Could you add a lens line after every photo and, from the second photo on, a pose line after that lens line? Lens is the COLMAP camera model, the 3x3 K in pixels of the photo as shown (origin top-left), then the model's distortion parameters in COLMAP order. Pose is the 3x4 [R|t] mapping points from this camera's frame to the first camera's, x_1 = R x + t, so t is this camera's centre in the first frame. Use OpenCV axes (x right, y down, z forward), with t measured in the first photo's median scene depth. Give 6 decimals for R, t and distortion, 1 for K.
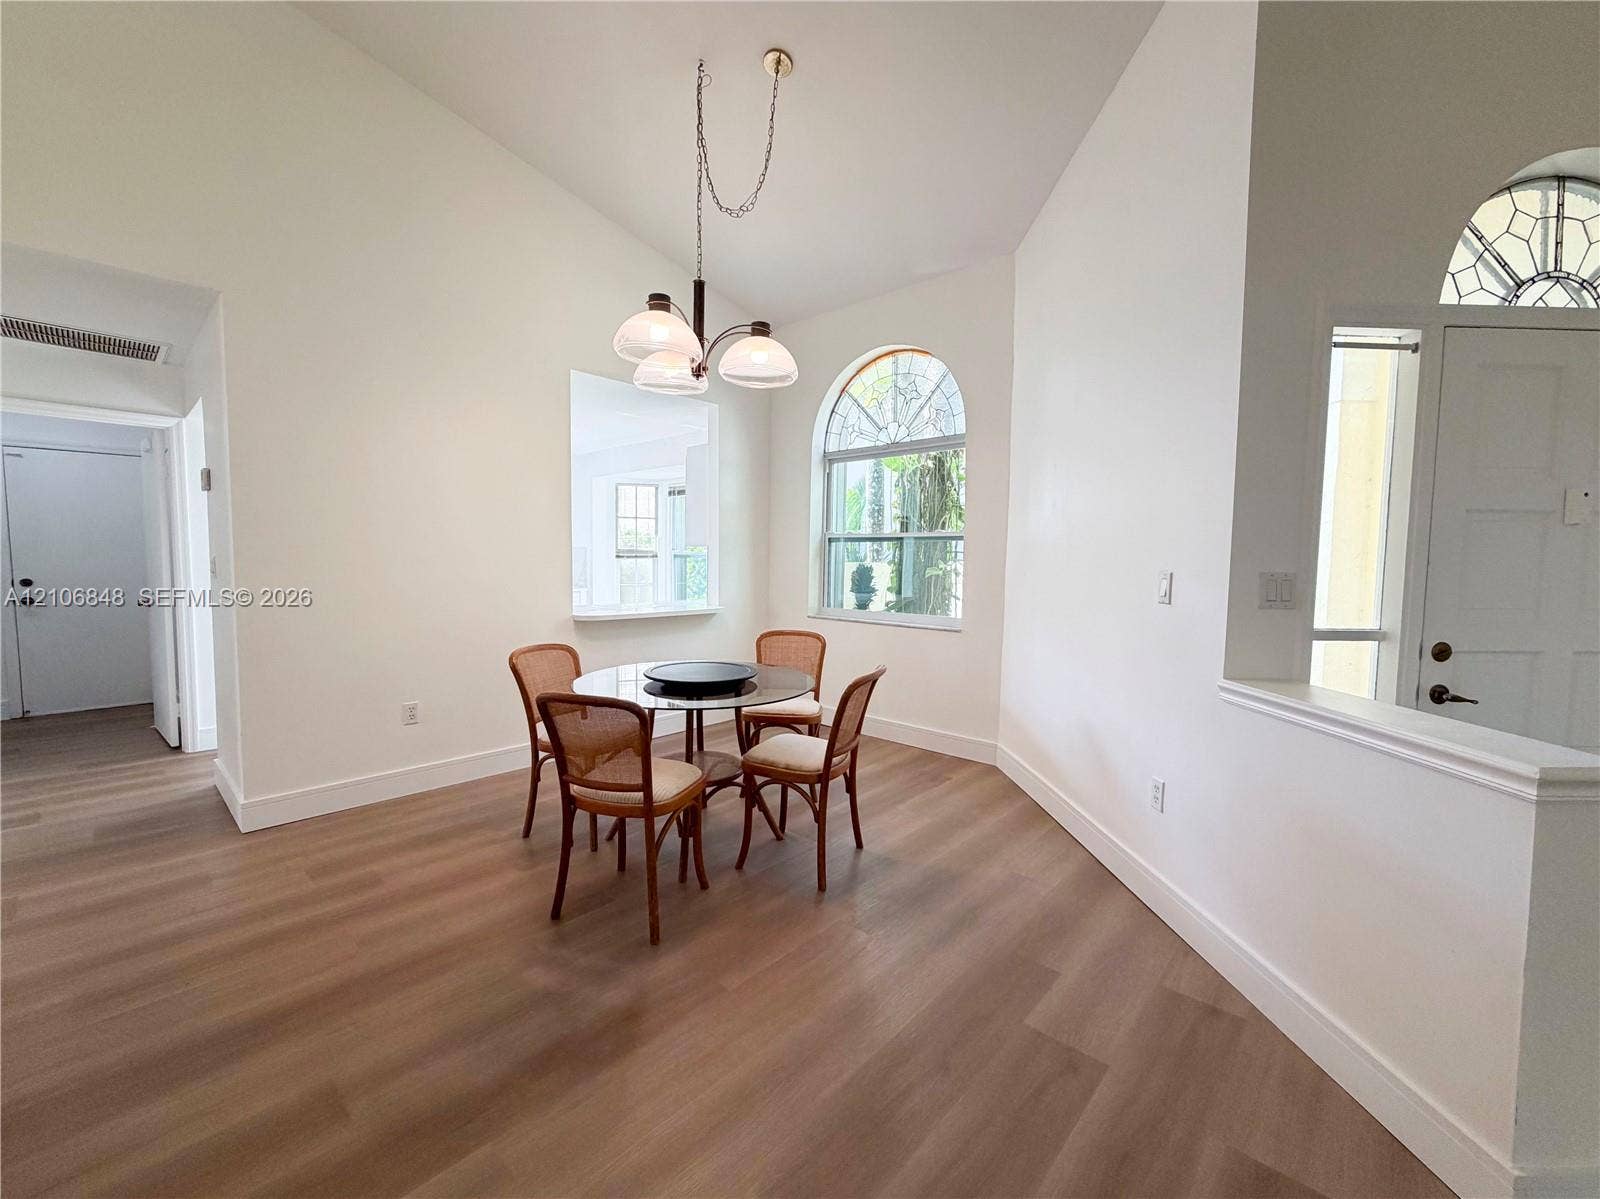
lens RADIAL K [[644.4, 0, 800.0], [0, 644.4, 599.5], [0, 0, 1]] dist [-0.001552, -0.000397]
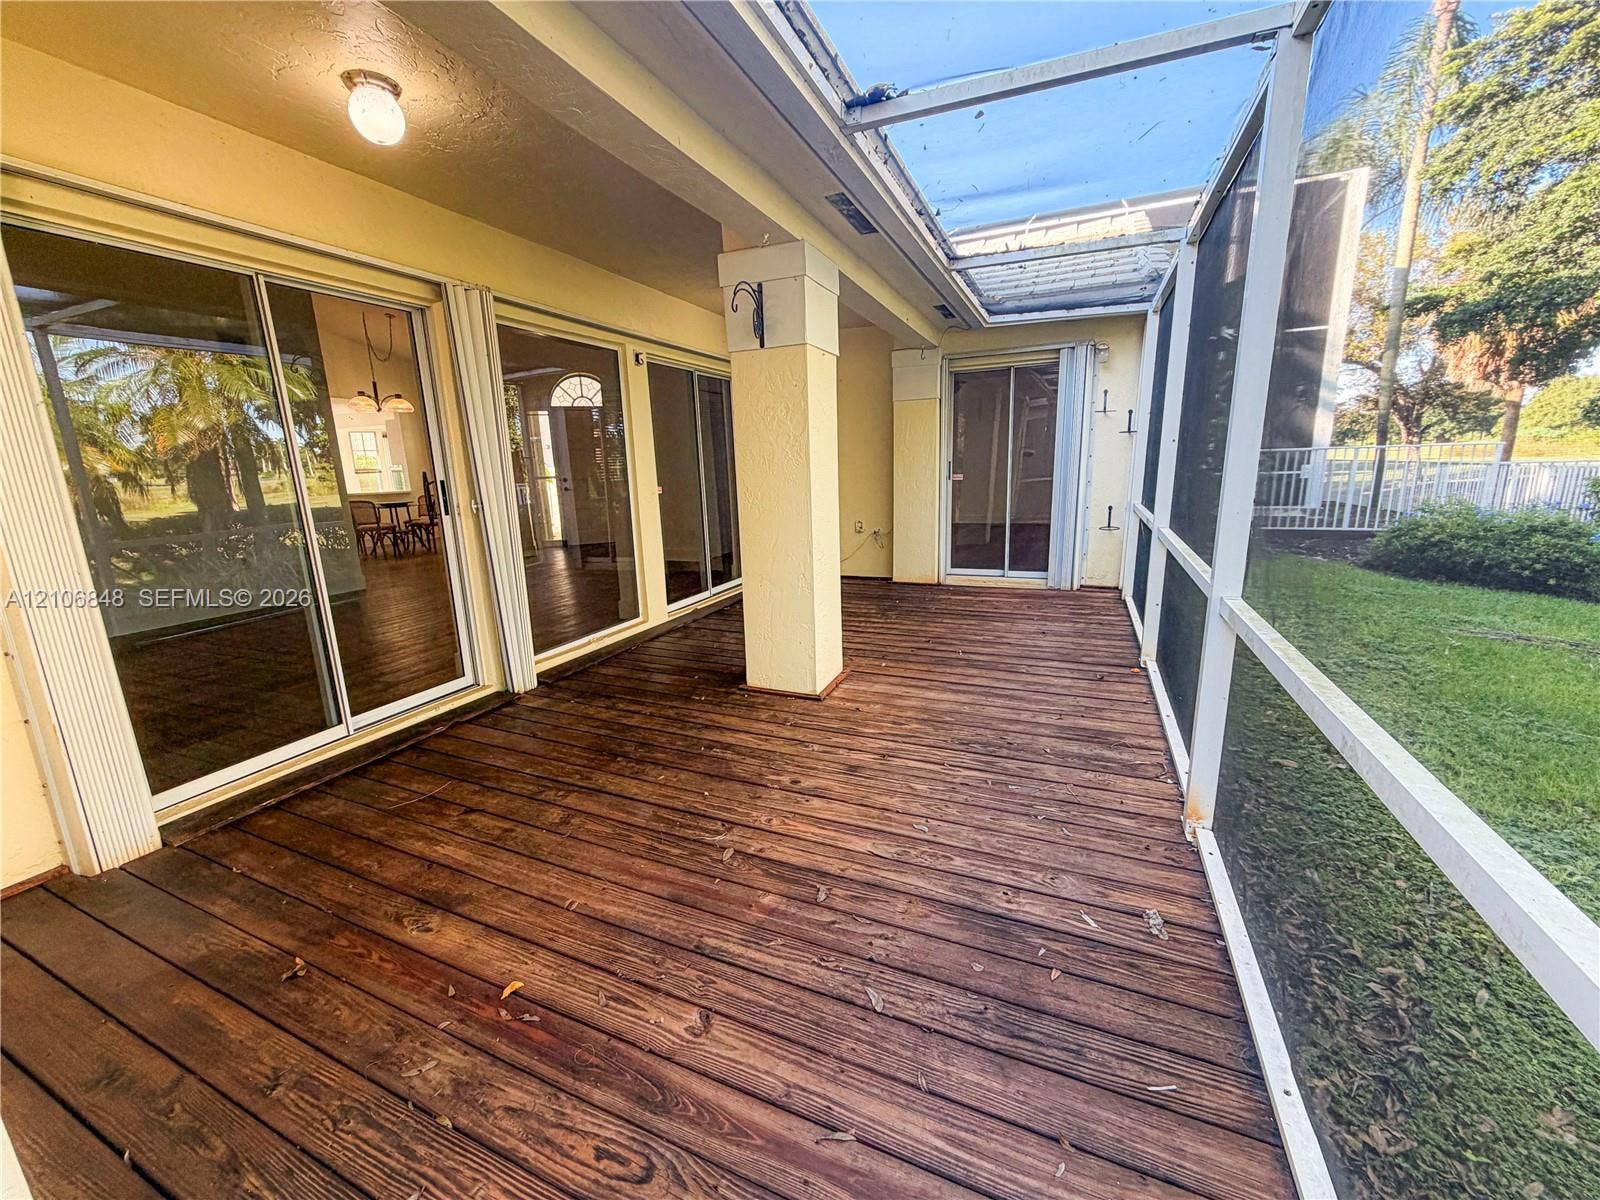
lens RADIAL K [[627.5, 0, 792.3], [0, 627.5, 602.1], [0, 0, 1]] dist [-0.001282, -0.000143]
pose [[0.943678, -0.114261, 0.310509, 0.565313], [0.067614, 0.985270, 0.157069, 0.194537], [-0.323883, -0.127228, 0.937504, -2.176305]]
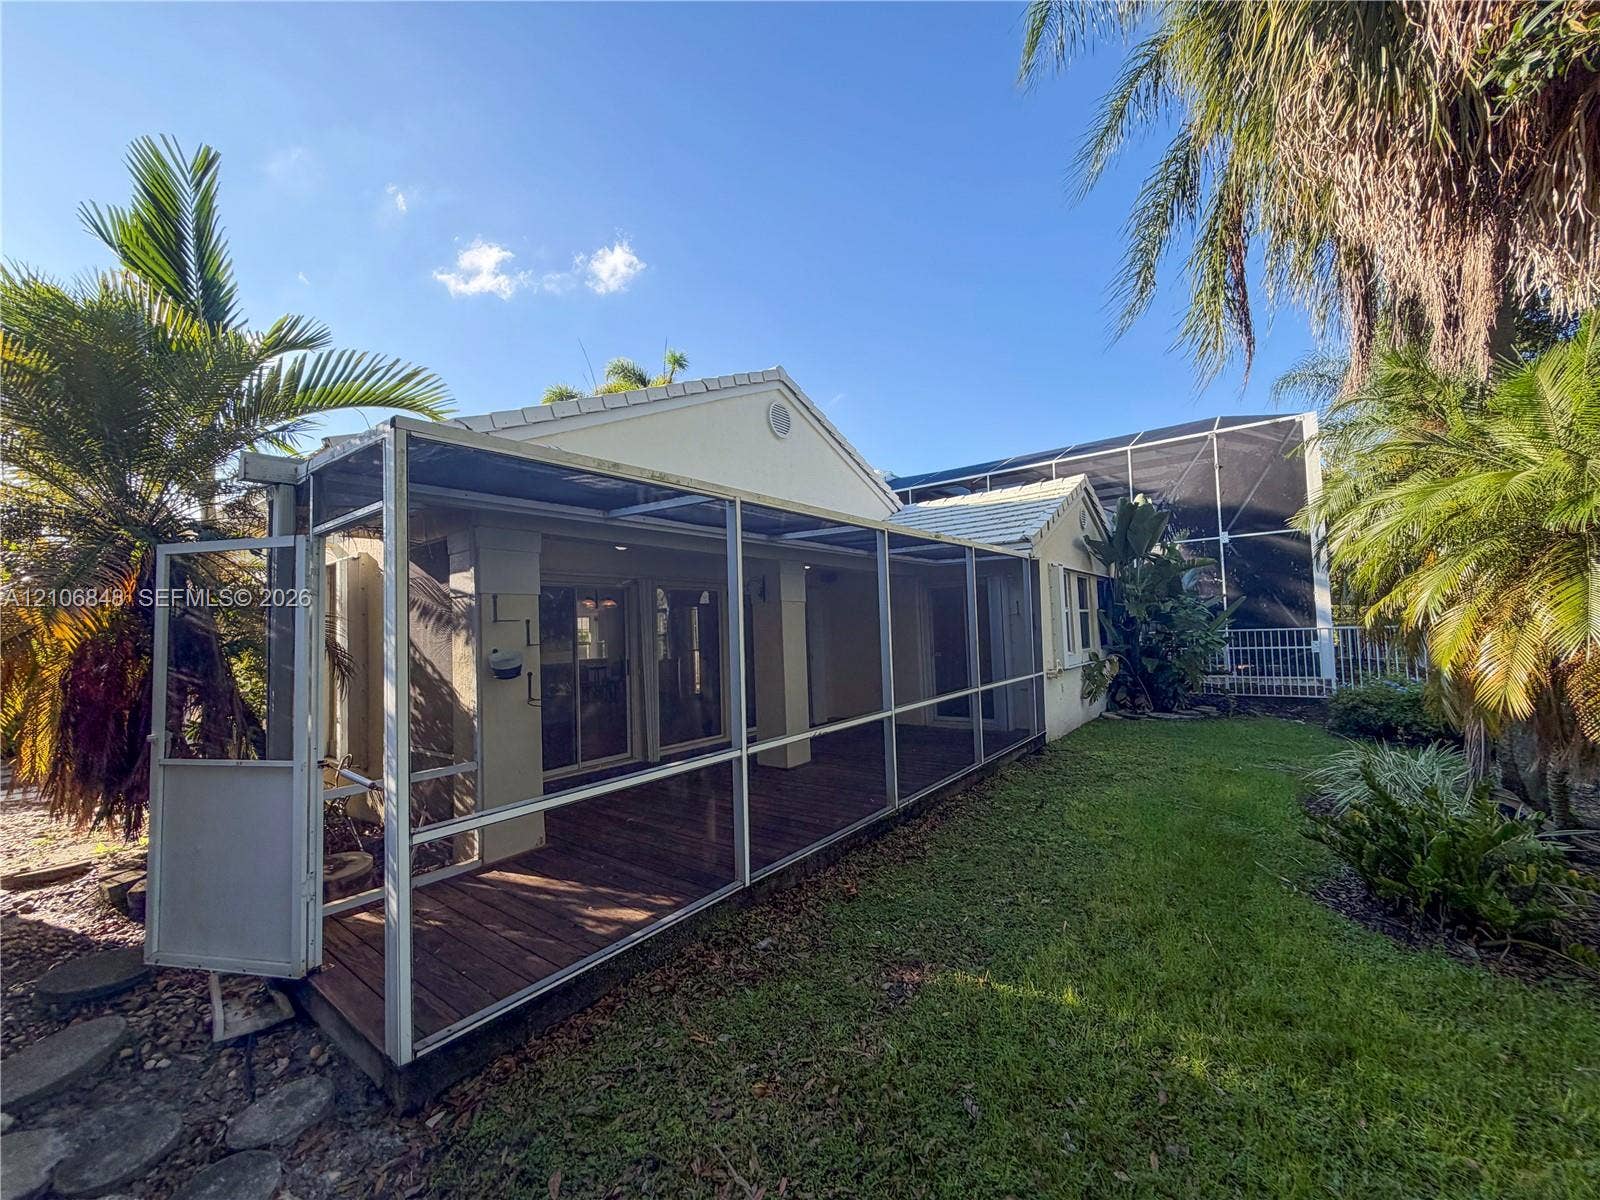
lens RADIAL K [[642.4, 0, 797.0], [0, 642.4, 598.4], [0, 0, 1]] dist [0.000919, -0.000665]
pose [[0.994632, -0.045851, 0.092766, 0.798090], [0.056741, 0.991345, -0.118388, 0.212528], [-0.086535, 0.123016, 0.988625, -3.560782]]
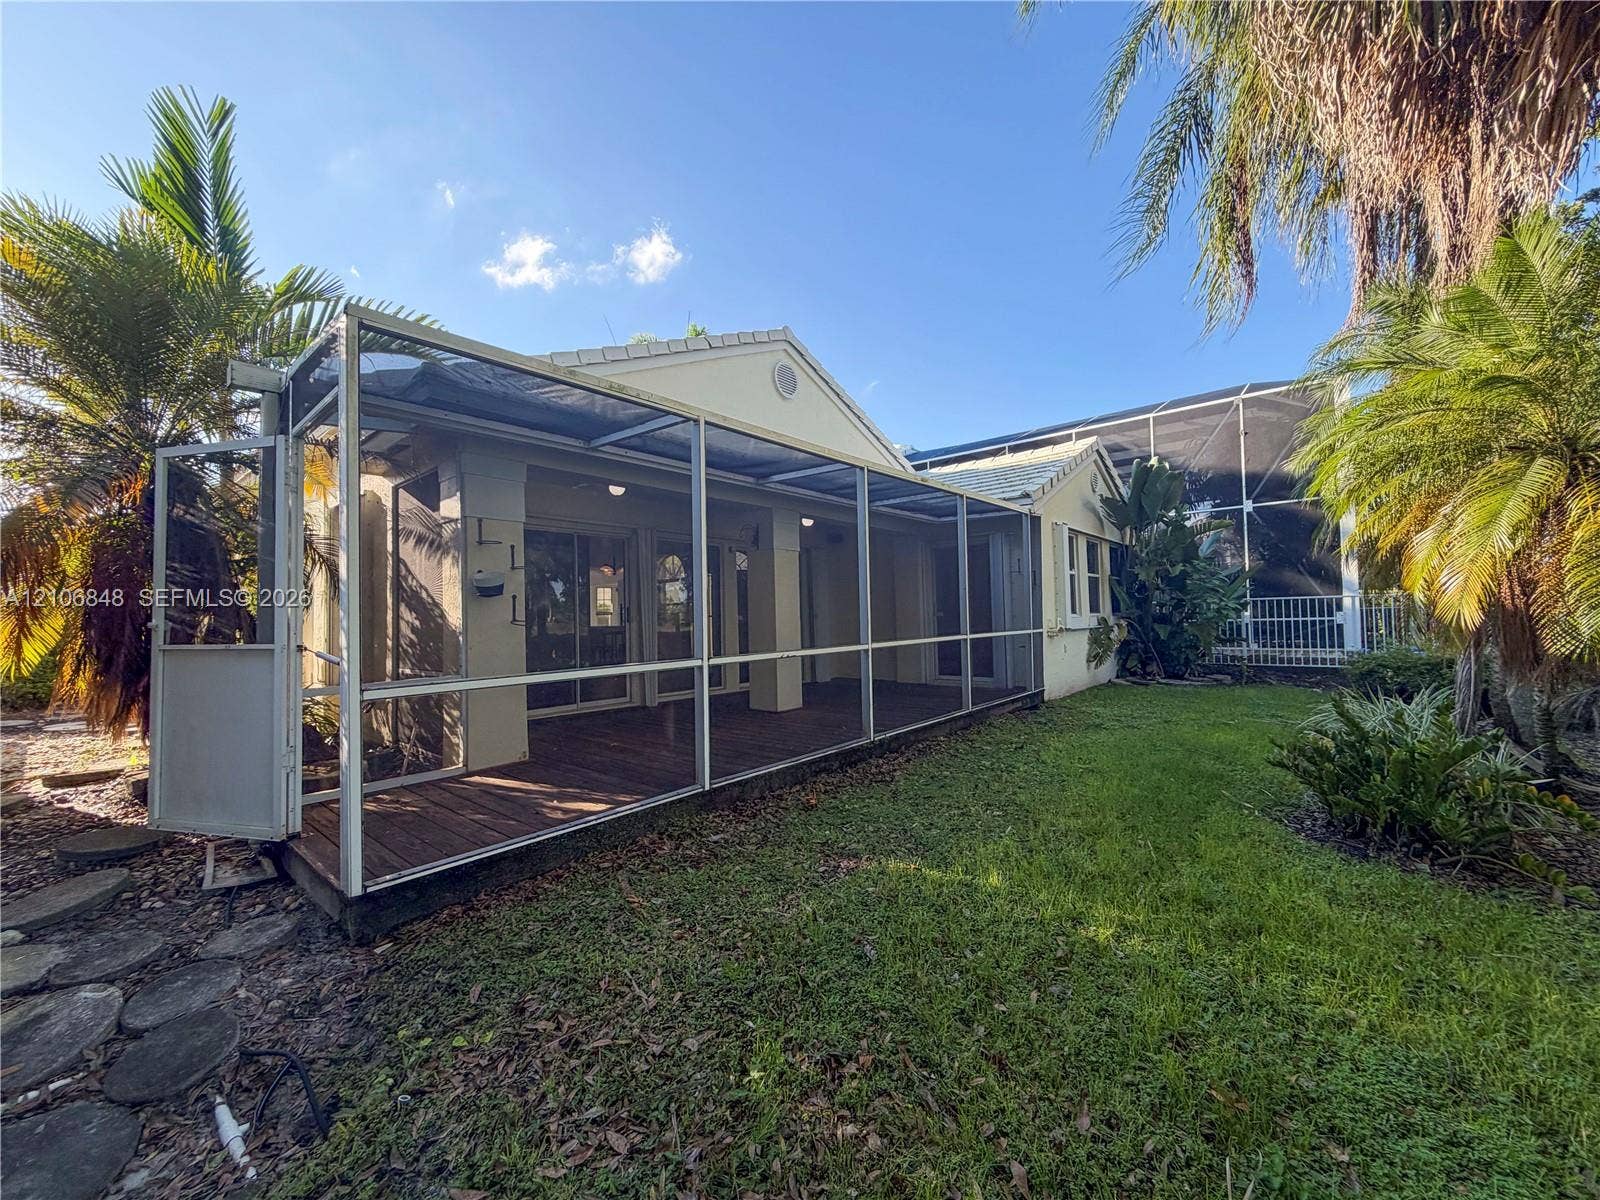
lens RADIAL K [[644.4, 0, 800.0], [0, 644.4, 600.0], [0, 0, 1]] dist [-0.001552, -0.000397]
pose [[0.998448, -0.036388, 0.042171, 0.953518], [0.040595, 0.993788, -0.103625, 0.389834], [-0.038138, 0.105176, 0.993722, -3.597521]]
